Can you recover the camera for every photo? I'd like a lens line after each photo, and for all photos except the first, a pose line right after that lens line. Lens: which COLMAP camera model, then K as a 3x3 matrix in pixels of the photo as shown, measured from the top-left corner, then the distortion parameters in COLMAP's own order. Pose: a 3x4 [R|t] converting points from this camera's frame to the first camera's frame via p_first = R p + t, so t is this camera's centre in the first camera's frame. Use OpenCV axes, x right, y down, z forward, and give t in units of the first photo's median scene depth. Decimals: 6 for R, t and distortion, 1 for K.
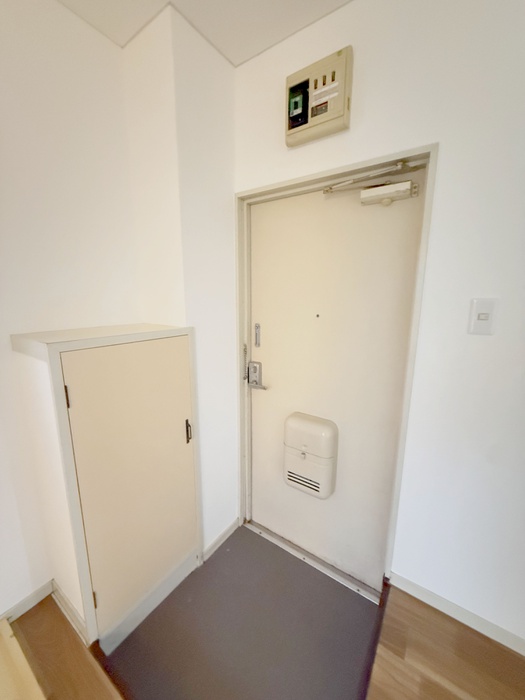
lens RADIAL K [[277.8, 0, 262.3], [0, 277.8, 351.4], [0, 0, 1]] dist [-0.003500, 0.001850]
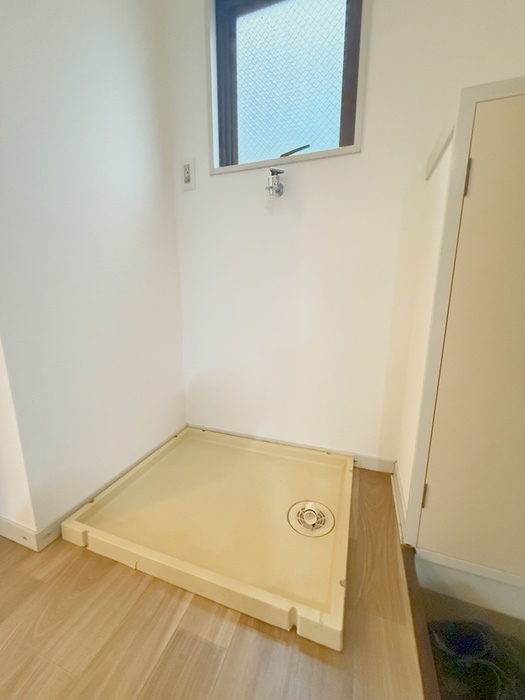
lens RADIAL K [[277.8, 0, 259.9], [0, 277.8, 349.1], [0, 0, 1]] dist [-0.003500, 0.001850]
pose [[0.248226, 0.191670, -0.949551, -0.059056], [-0.189961, 0.970829, 0.146307, 0.324513], [0.949894, 0.144060, 0.277394, 0.213197]]
